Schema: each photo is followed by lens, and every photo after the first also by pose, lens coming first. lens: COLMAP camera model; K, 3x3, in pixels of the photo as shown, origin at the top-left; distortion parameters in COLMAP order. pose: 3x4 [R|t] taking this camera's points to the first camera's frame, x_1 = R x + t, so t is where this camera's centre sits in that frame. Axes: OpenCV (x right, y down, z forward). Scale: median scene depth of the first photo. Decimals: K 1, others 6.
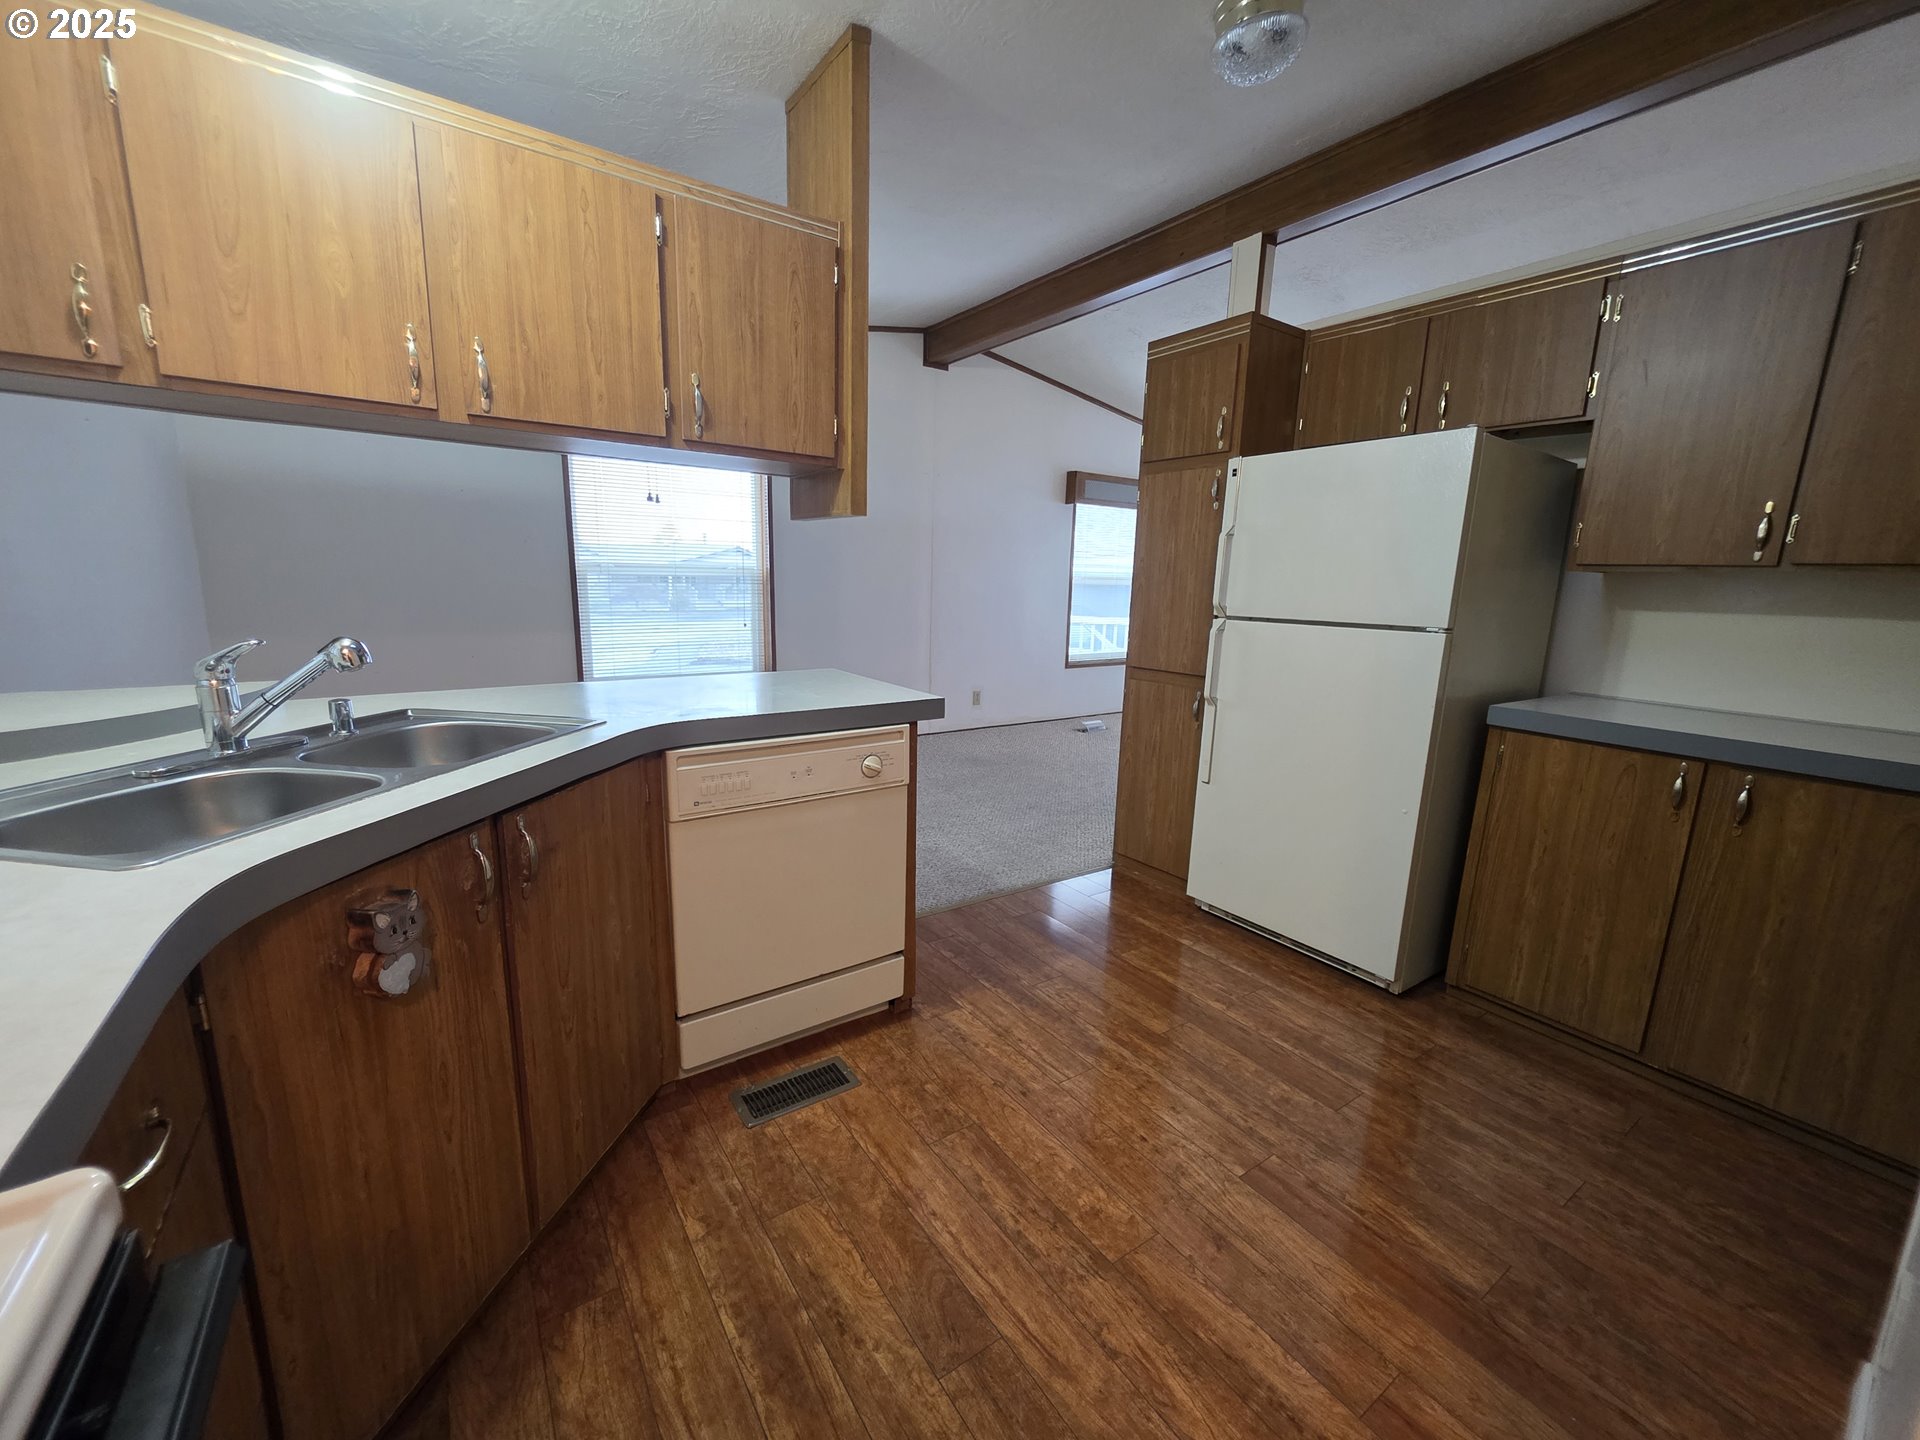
lens RADIAL K [[770.5, 0, 962.2], [0, 770.5, 727.1], [0, 0, 1]] dist [0.003033, -0.000577]
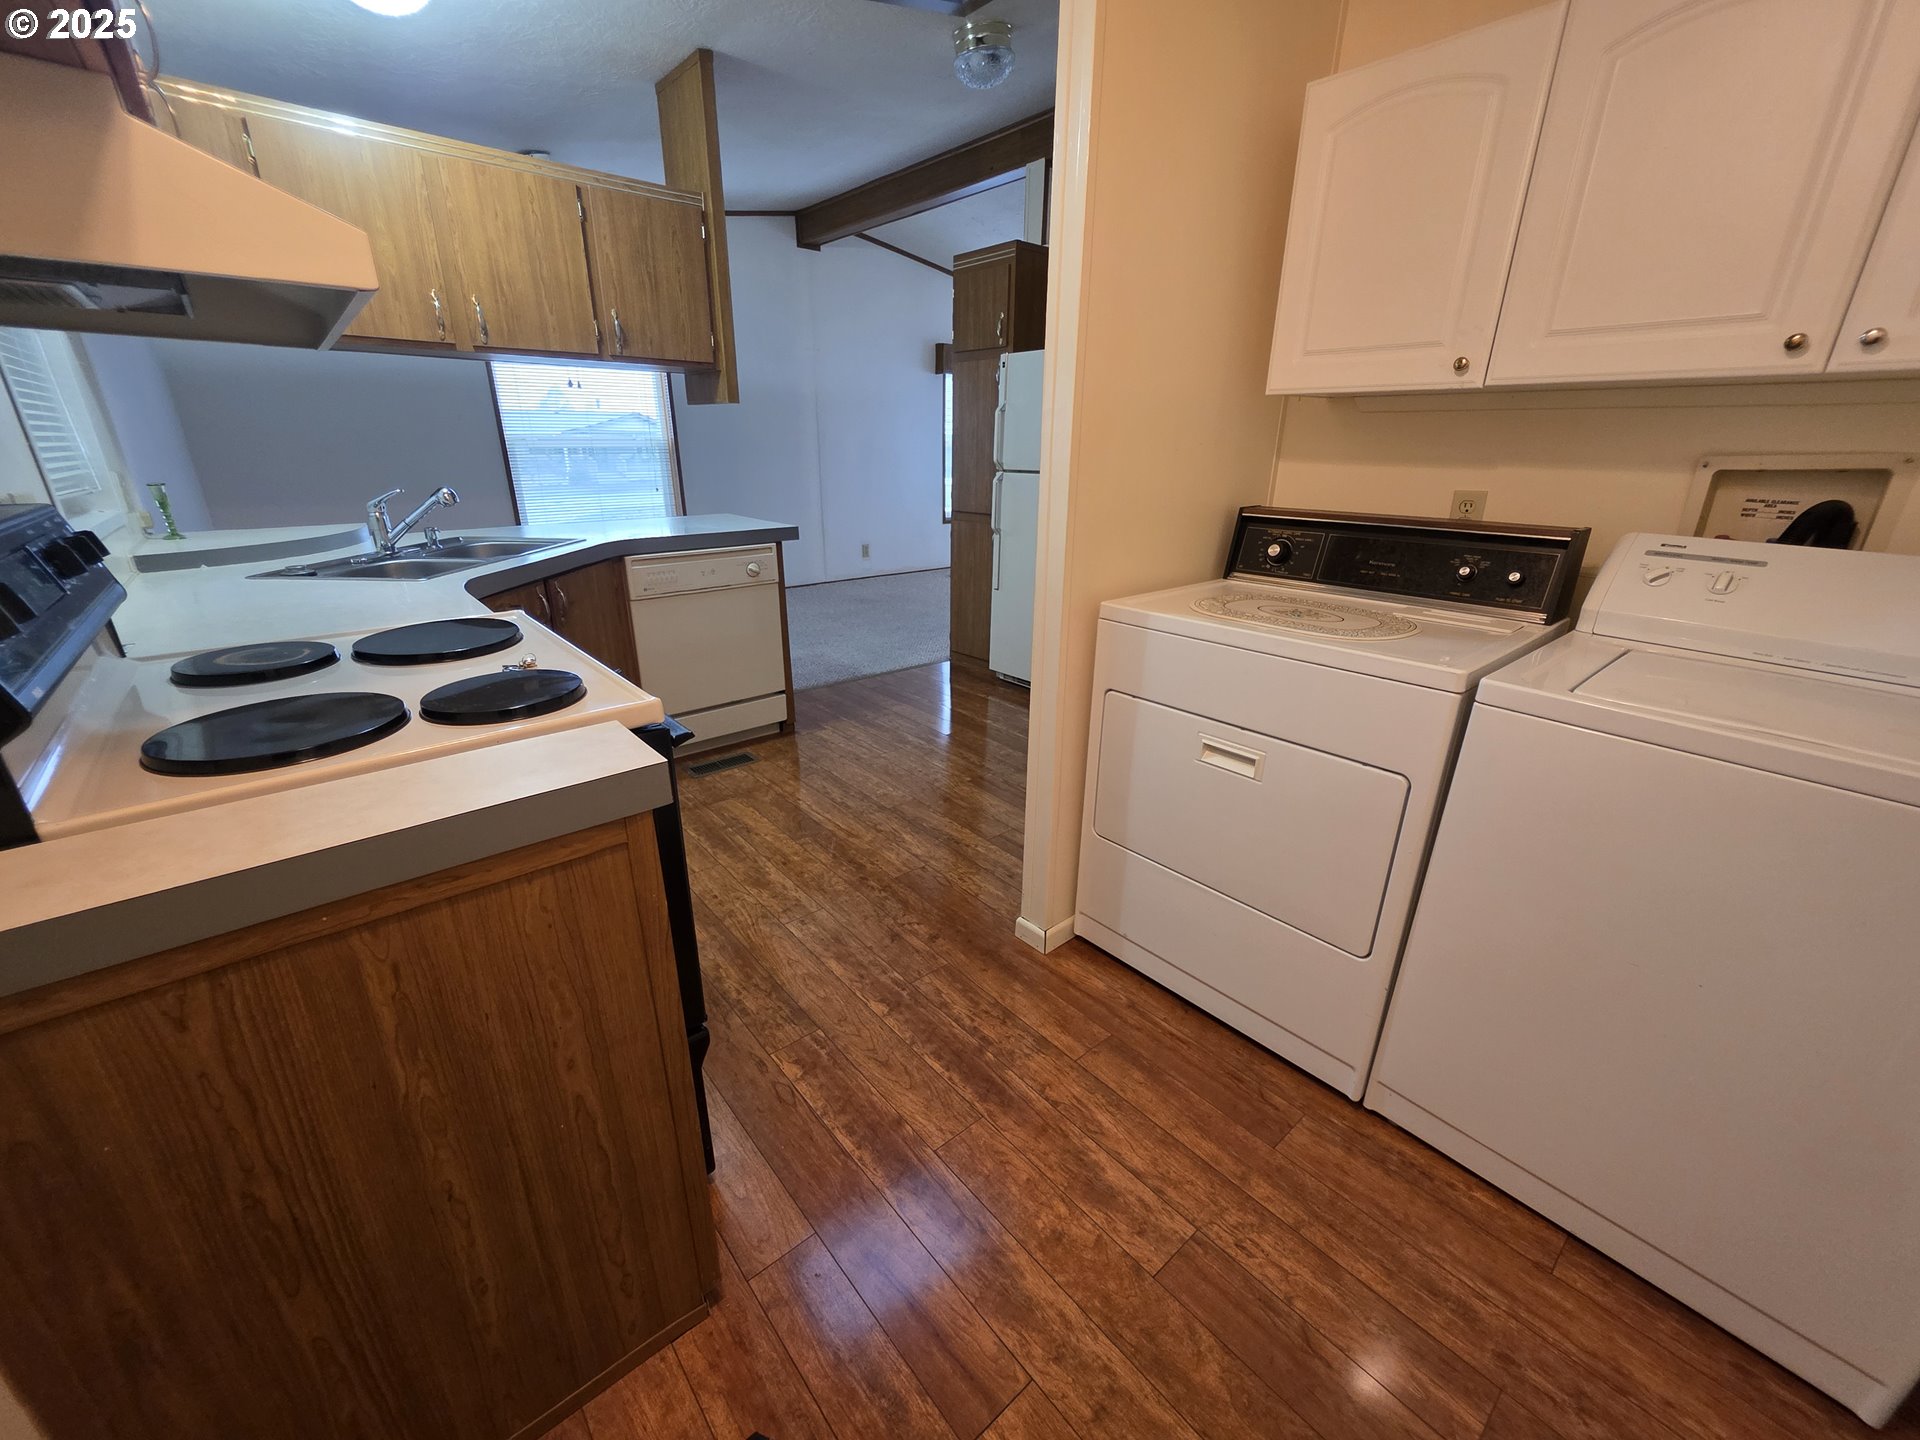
lens RADIAL K [[770.5, 0, 958.4], [0, 770.5, 725.2], [0, 0, 1]] dist [0.003033, -0.000577]
pose [[0.995459, -0.049610, 0.081241, 0.148394], [0.035989, 0.986253, 0.161277, 0.115876], [-0.088125, -0.157621, 0.983560, -0.612717]]
